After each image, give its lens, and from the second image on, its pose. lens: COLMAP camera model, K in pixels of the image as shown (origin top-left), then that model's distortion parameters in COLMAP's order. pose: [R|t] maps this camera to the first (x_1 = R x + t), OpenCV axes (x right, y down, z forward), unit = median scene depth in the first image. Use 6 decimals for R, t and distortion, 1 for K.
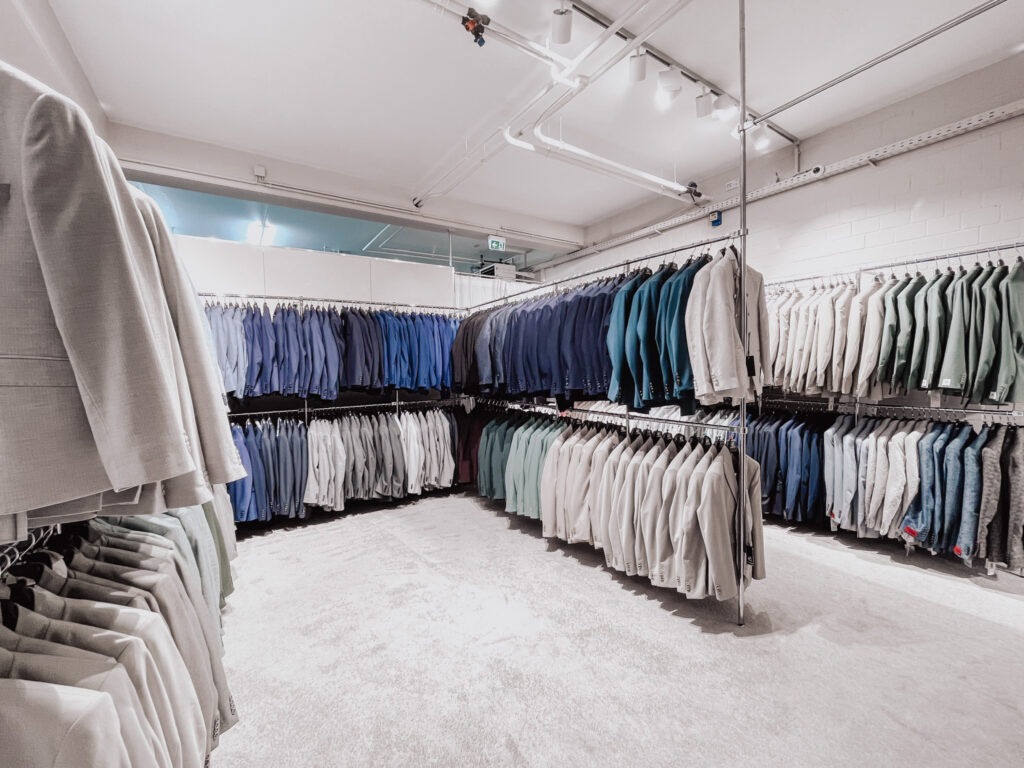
lens RADIAL K [[414.0, 0, 514.4], [0, 414.0, 384.1], [0, 0, 1]] dist [-0.008685, 0.000857]
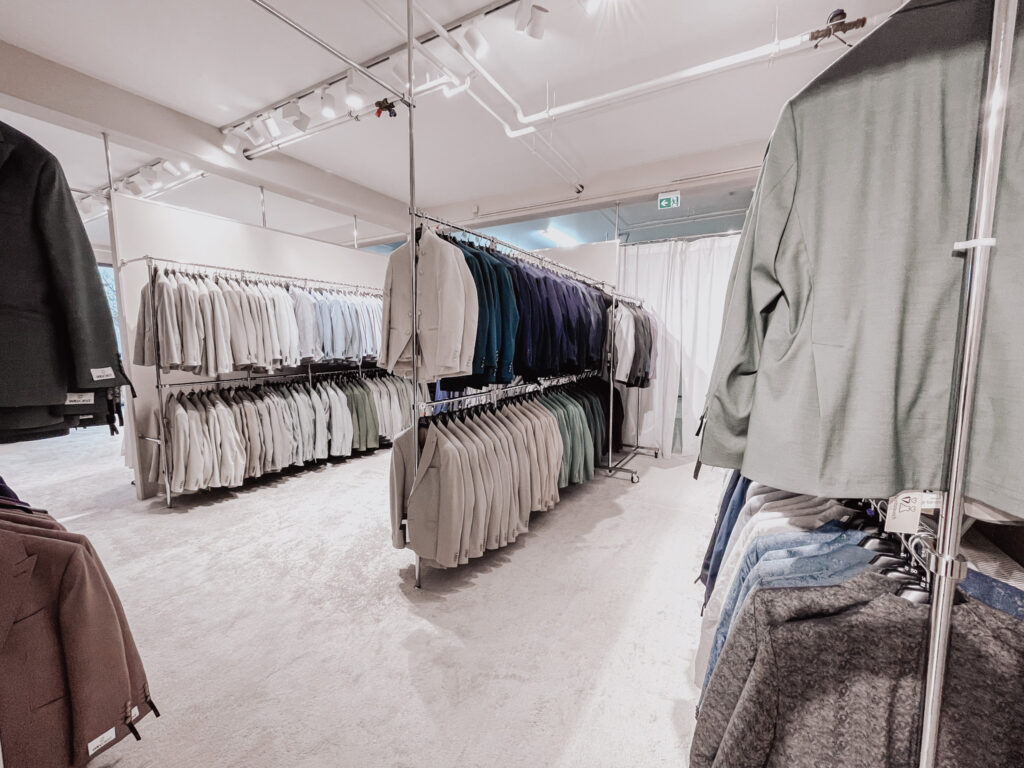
lens RADIAL K [[414.0, 0, 515.2], [0, 414.0, 382.8], [0, 0, 1]] dist [-0.008685, 0.000857]
pose [[0.456978, 0.105297, -0.883223, 1.432629], [-0.044750, 0.994433, 0.095401, -0.047001], [0.888351, -0.004072, 0.459146, 0.679354]]
